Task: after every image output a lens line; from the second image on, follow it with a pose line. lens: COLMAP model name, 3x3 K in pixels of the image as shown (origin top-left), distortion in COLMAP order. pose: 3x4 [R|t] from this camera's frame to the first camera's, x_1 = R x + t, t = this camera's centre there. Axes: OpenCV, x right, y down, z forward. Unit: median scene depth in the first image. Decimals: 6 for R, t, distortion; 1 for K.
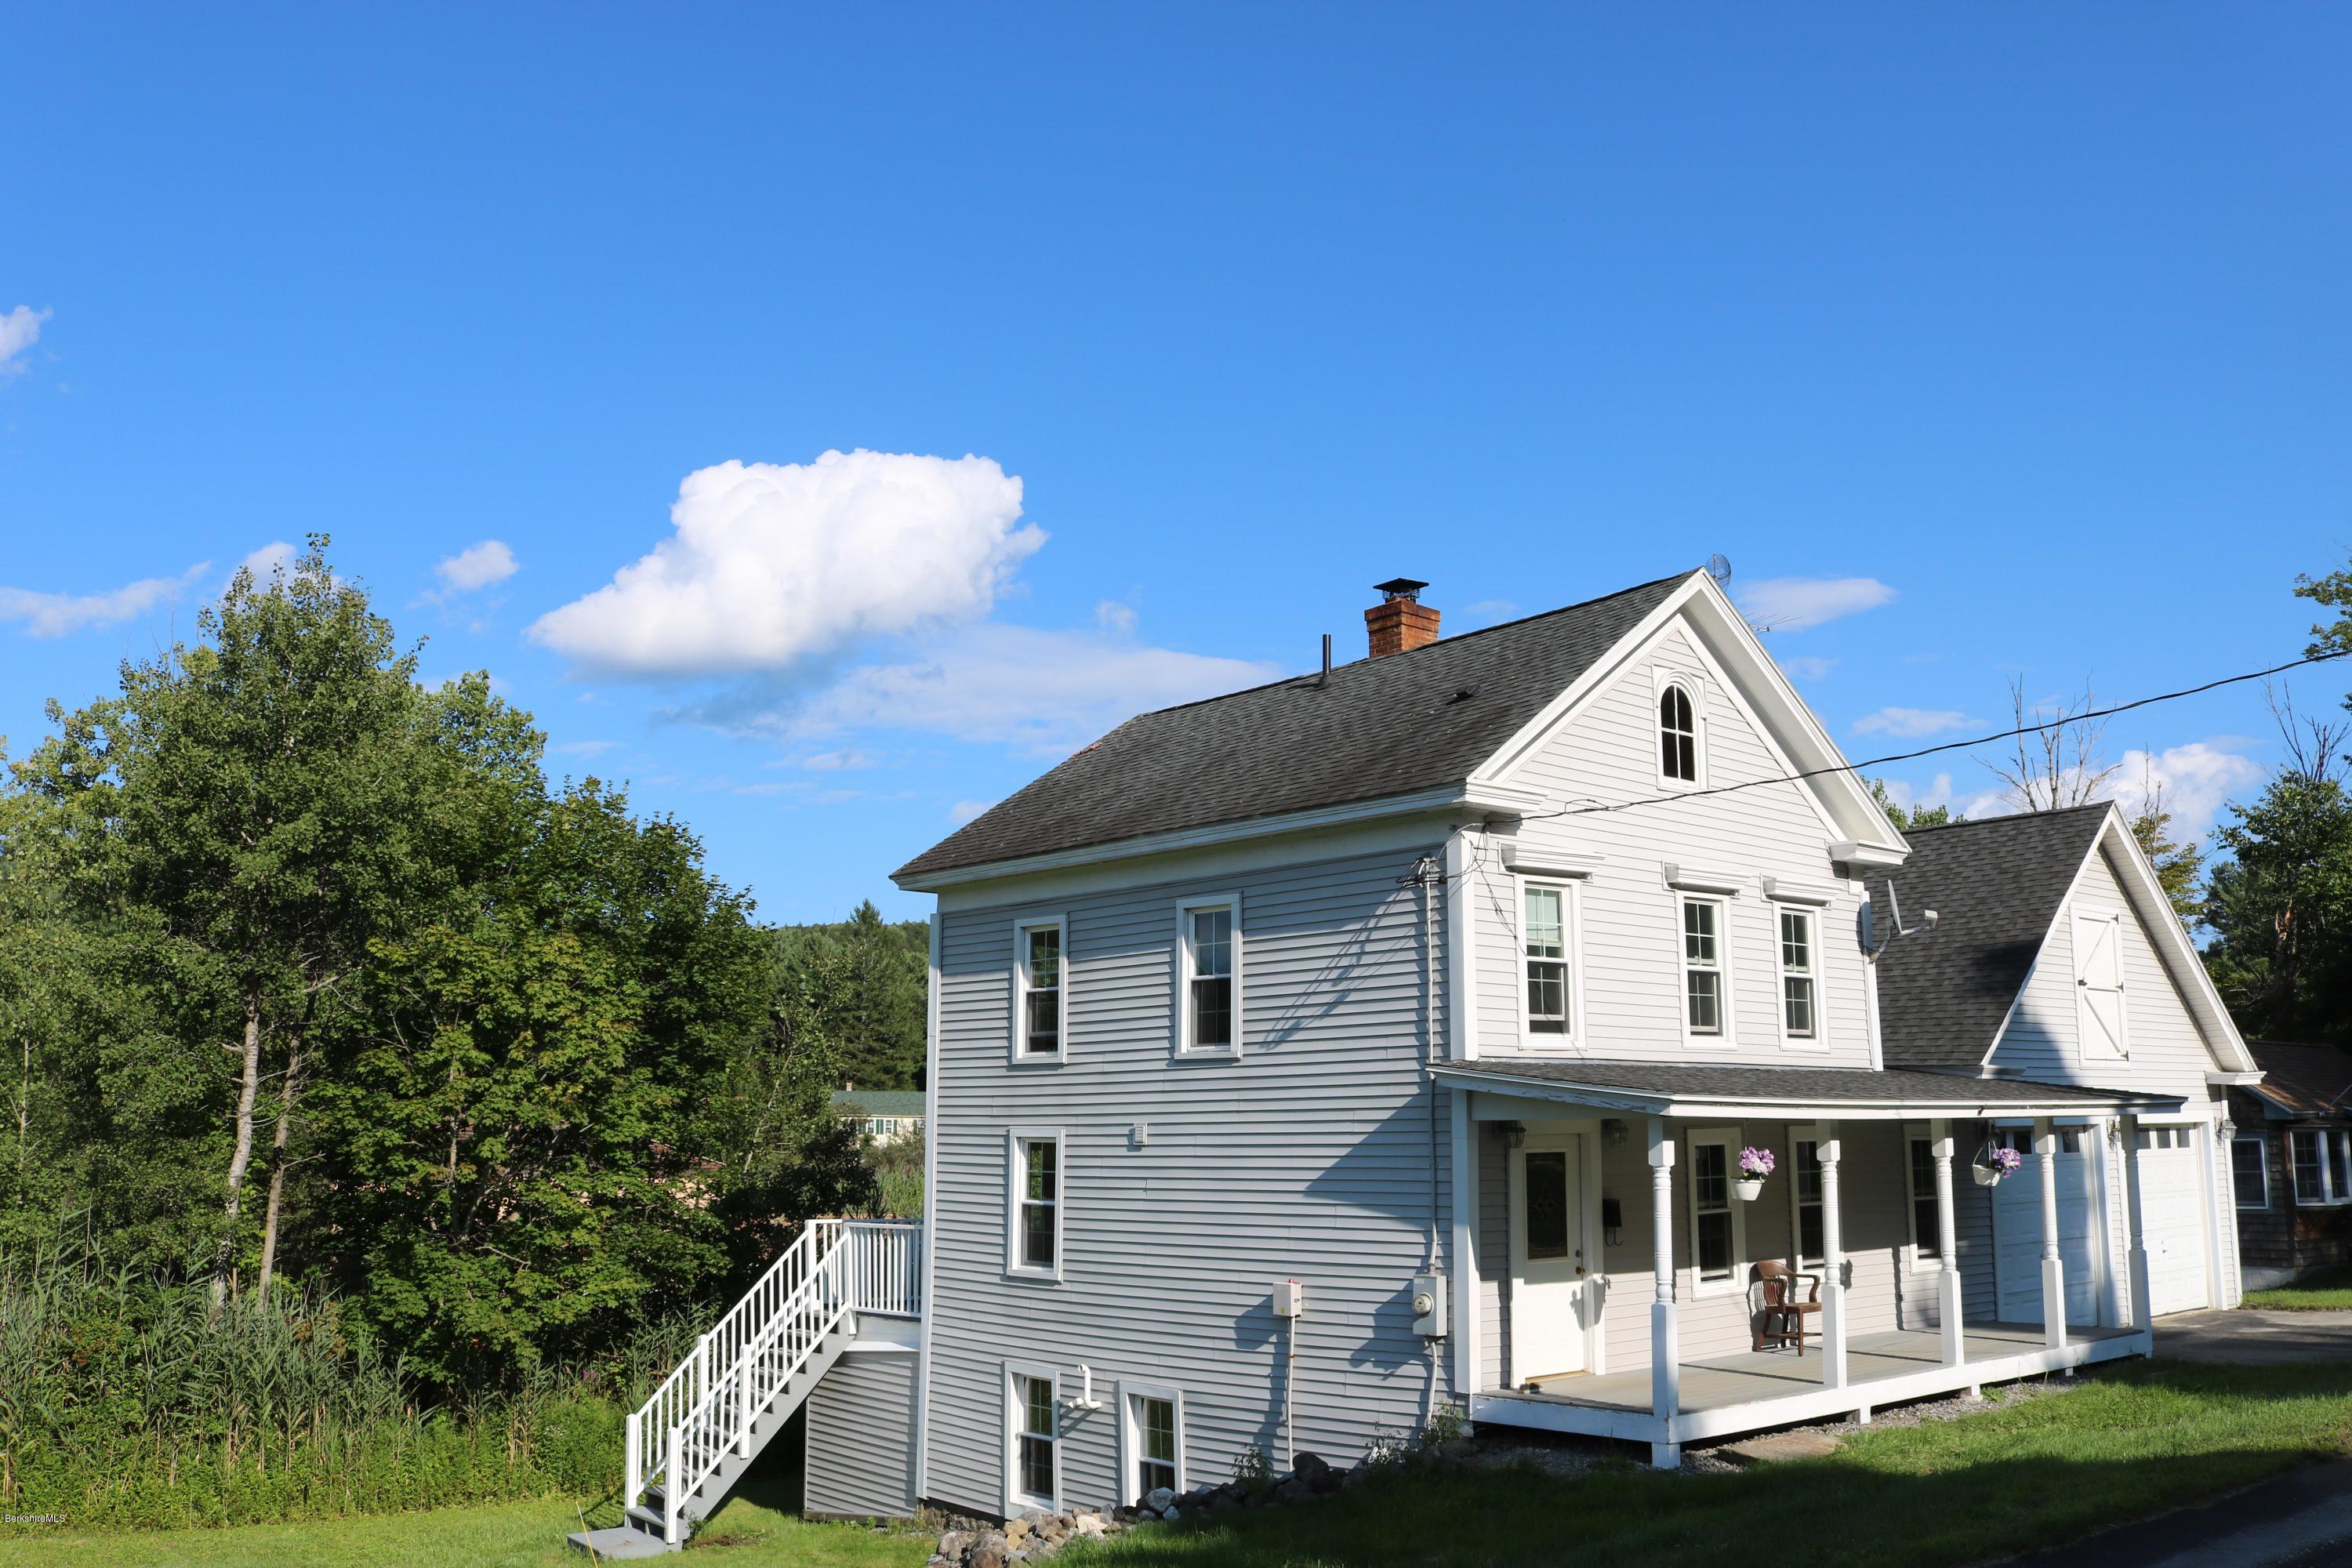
lens RADIAL K [[2063.9, 0, 1176.1], [0, 2063.9, 716.0], [0, 0, 1]] dist [-0.177437, 0.138380]
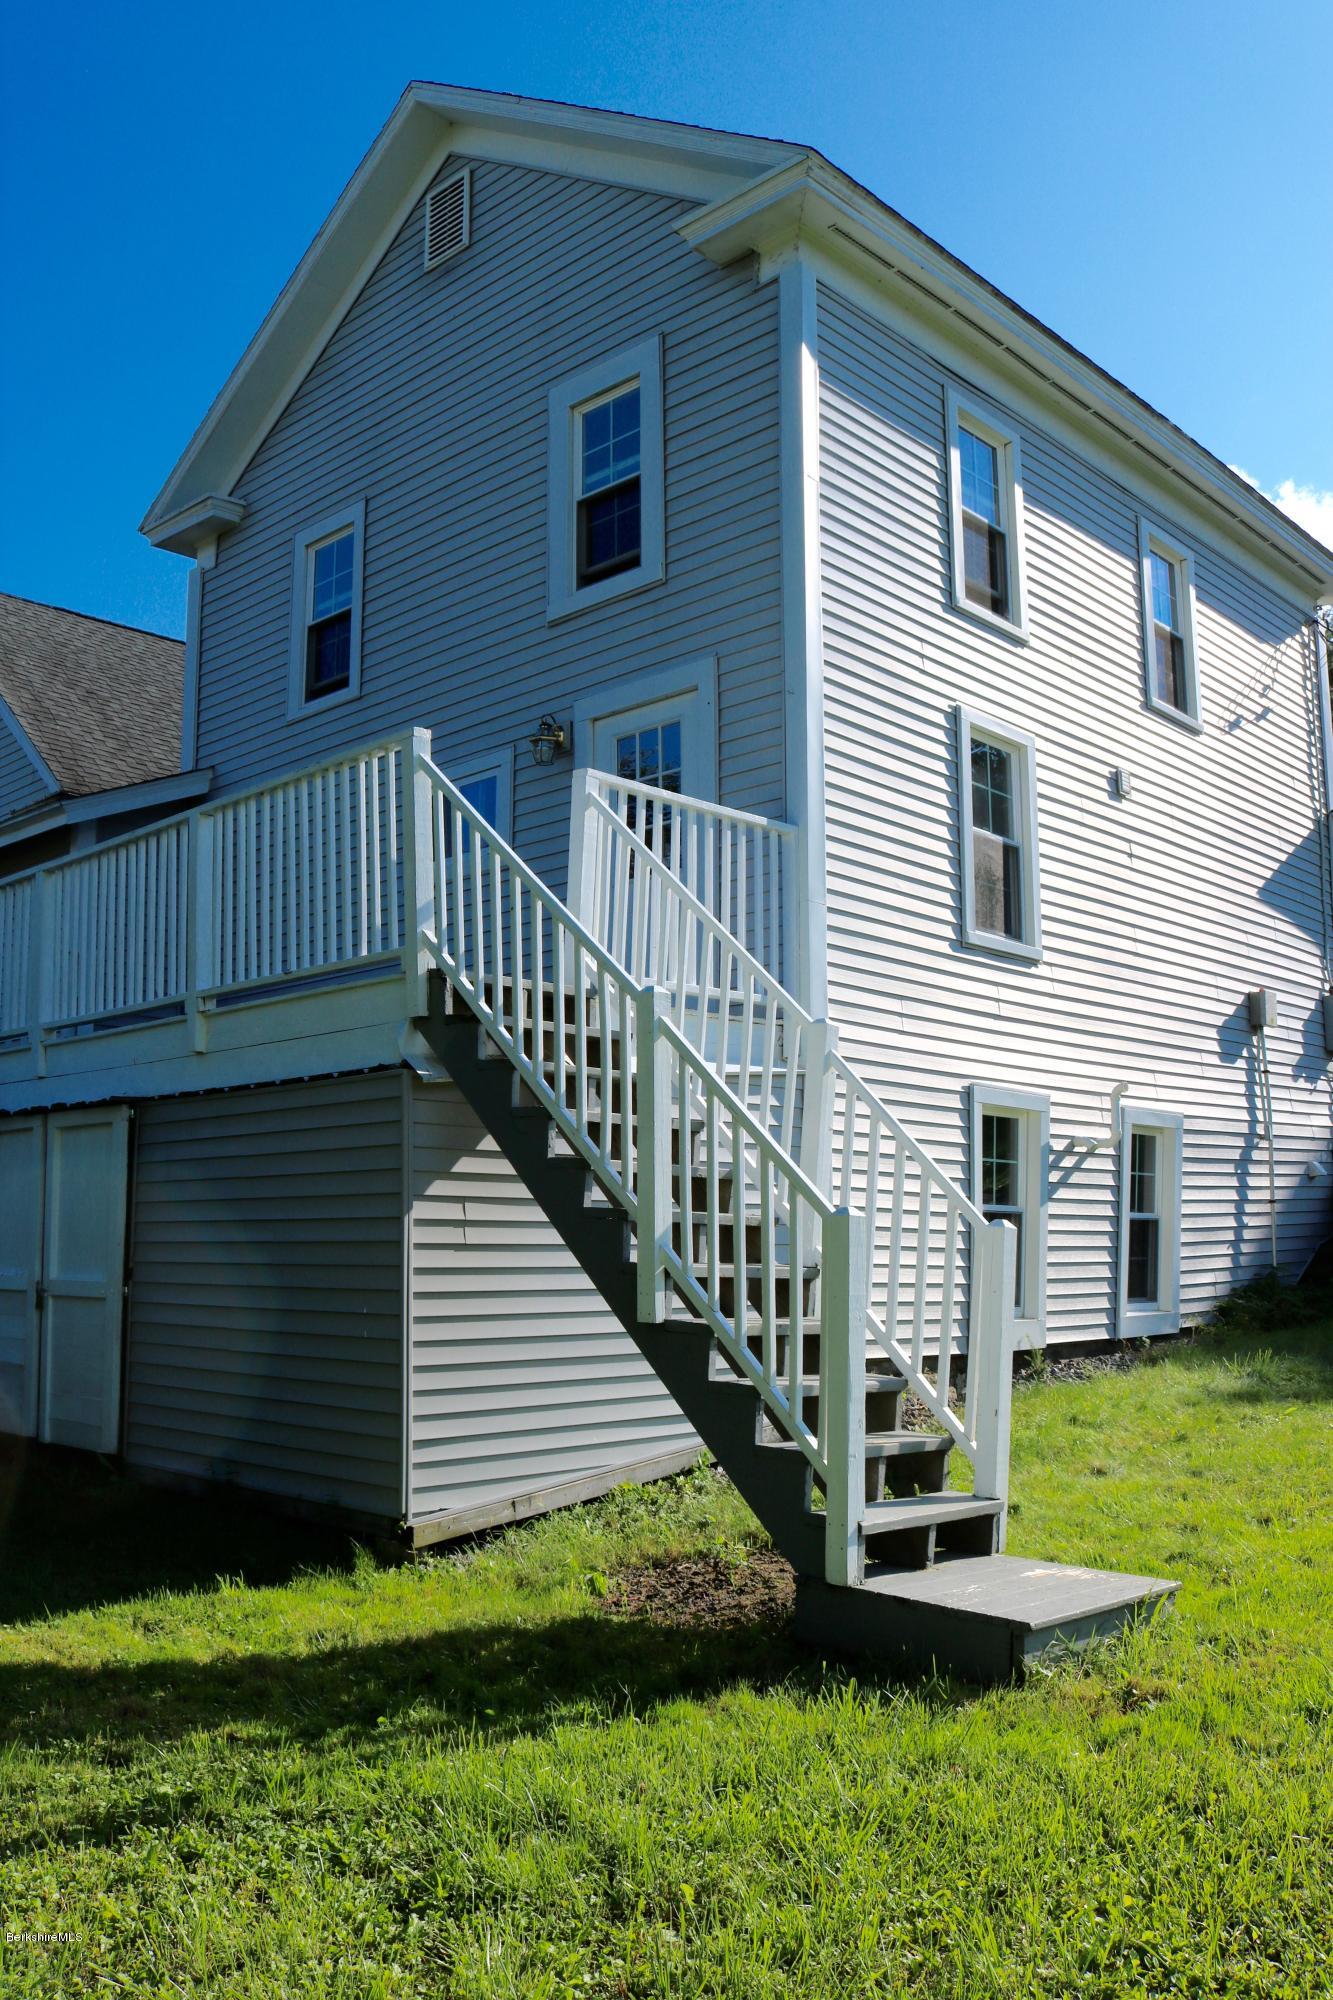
lens RADIAL K [[1663.0, 0, 667.5], [0, 1663.0, 1004.9], [0, 0, 1]] dist [-0.156764, 0.127603]
pose [[-0.089273, 0.139241, 0.986226, -0.588649], [-0.200726, 0.967348, -0.154746, 0.413969], [-0.975571, -0.211776, -0.058409, 1.195686]]
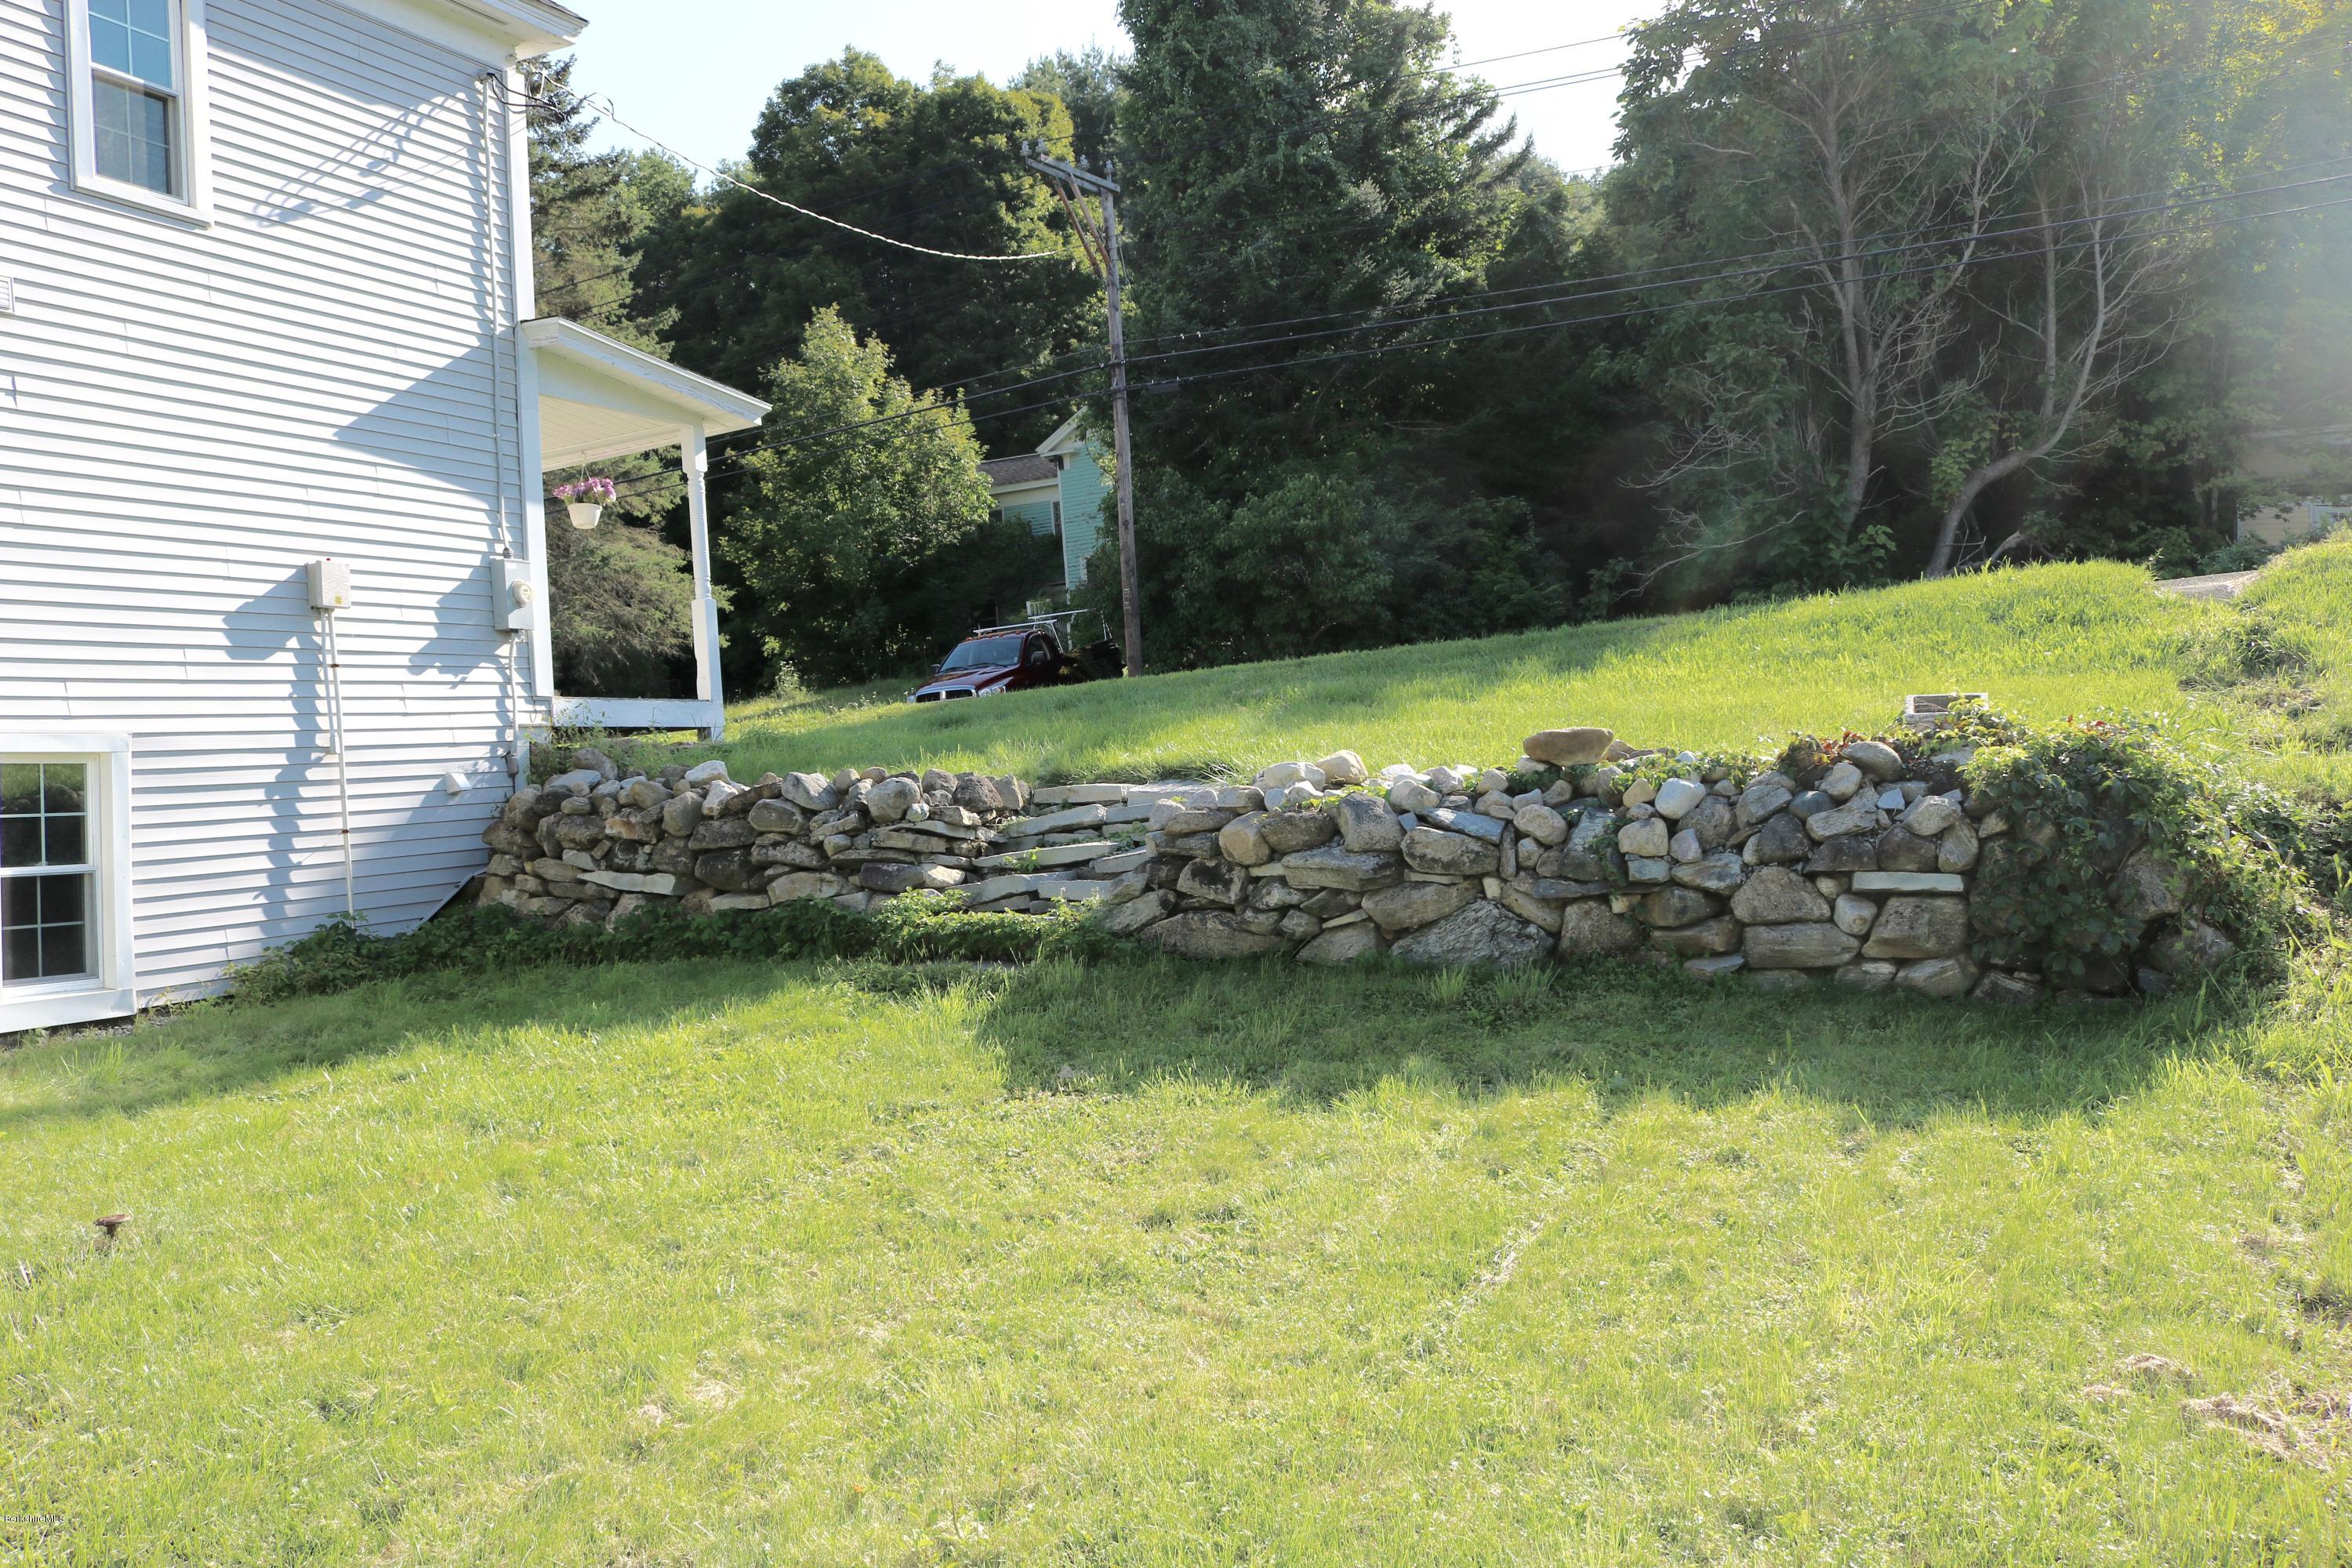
lens RADIAL K [[1955.7, 0, 1187.4], [0, 1955.7, 783.9], [0, 0, 1]] dist [-0.156764, 0.127603]
pose [[-0.409327, 0.035269, 0.911706, -0.611858], [-0.112366, 0.989697, -0.088734, 0.348615], [-0.905442, -0.138766, -0.401146, 0.904246]]
